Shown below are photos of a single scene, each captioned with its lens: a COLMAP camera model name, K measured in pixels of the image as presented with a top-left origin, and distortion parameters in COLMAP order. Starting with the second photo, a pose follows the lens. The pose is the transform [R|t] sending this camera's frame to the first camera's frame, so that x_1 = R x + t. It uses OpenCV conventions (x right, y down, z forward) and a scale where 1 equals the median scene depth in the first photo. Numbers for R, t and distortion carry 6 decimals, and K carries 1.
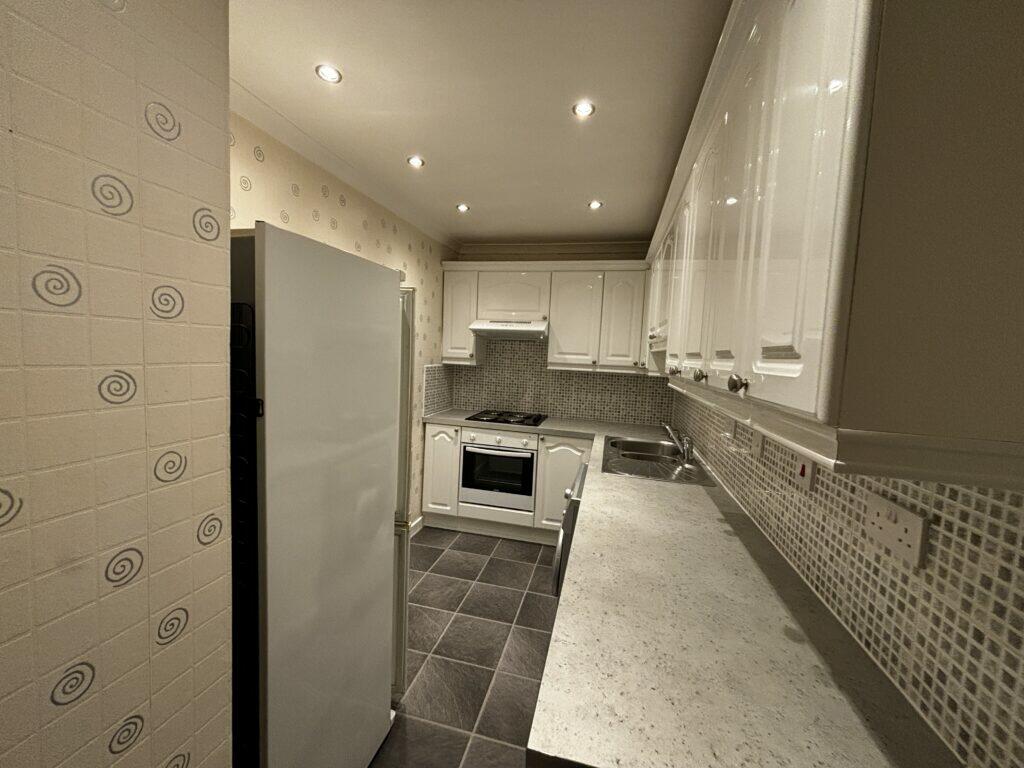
lens RADIAL K [[410.7, 0, 511.5], [0, 410.7, 382.1], [0, 0, 1]] dist [-0.000206, -0.000727]
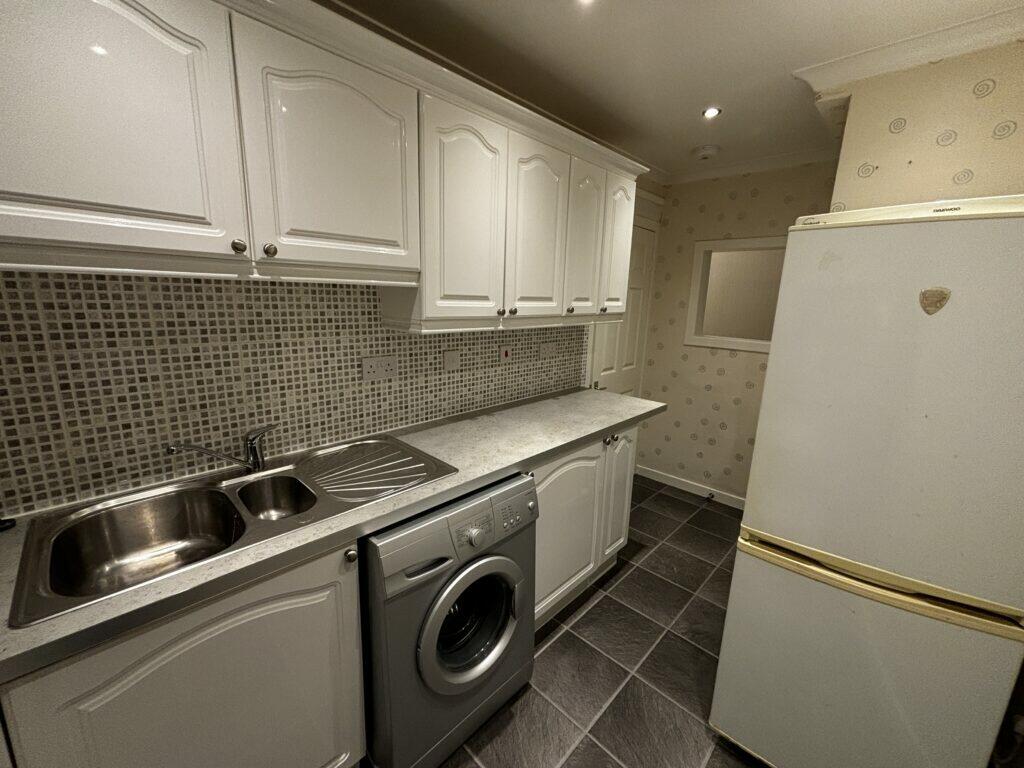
lens RADIAL K [[410.7, 0, 514.2], [0, 410.7, 387.5], [0, 0, 1]] dist [-0.000206, -0.000727]
pose [[-0.861711, -0.166853, 0.479182, -0.216342], [-0.021506, 0.955548, 0.294051, -0.151202], [-0.506944, 0.243082, -0.826994, 1.854378]]
